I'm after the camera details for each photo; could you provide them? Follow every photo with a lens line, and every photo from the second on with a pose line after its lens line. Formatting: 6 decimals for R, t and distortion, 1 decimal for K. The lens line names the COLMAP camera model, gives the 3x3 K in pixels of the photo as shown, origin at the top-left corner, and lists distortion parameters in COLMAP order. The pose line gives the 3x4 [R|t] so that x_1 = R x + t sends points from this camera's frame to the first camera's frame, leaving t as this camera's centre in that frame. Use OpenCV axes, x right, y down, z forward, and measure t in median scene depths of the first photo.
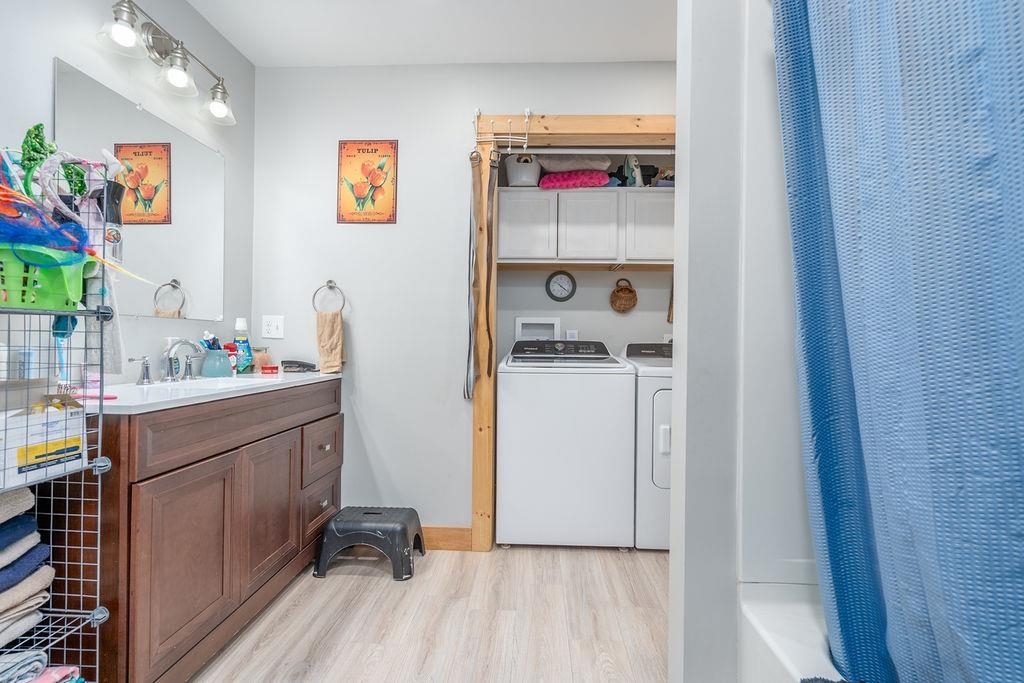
lens RADIAL K [[470.6, 0, 510.0], [0, 470.6, 342.8], [0, 0, 1]] dist [-0.000518, 0.000375]
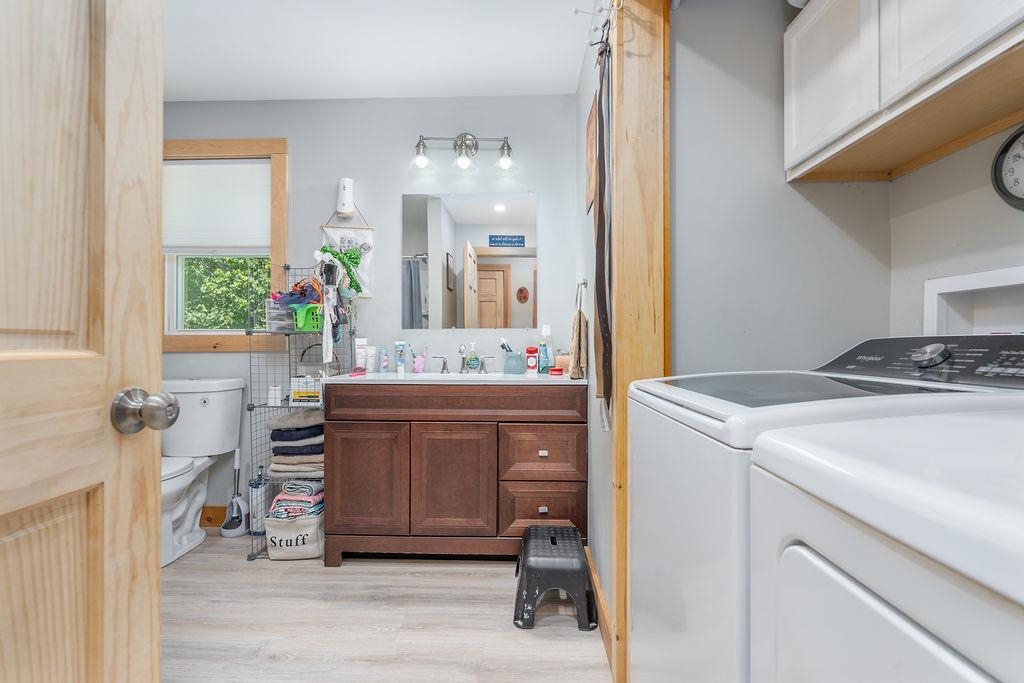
lens RADIAL K [[470.6, 0, 510.0], [0, 470.6, 342.8], [0, 0, 1]] dist [-0.000518, 0.000375]
pose [[0.011888, -0.012544, -0.999851, 0.598223], [0.002161, 0.999919, -0.012519, 0.005040], [0.999927, -0.002012, 0.011915, 0.926197]]
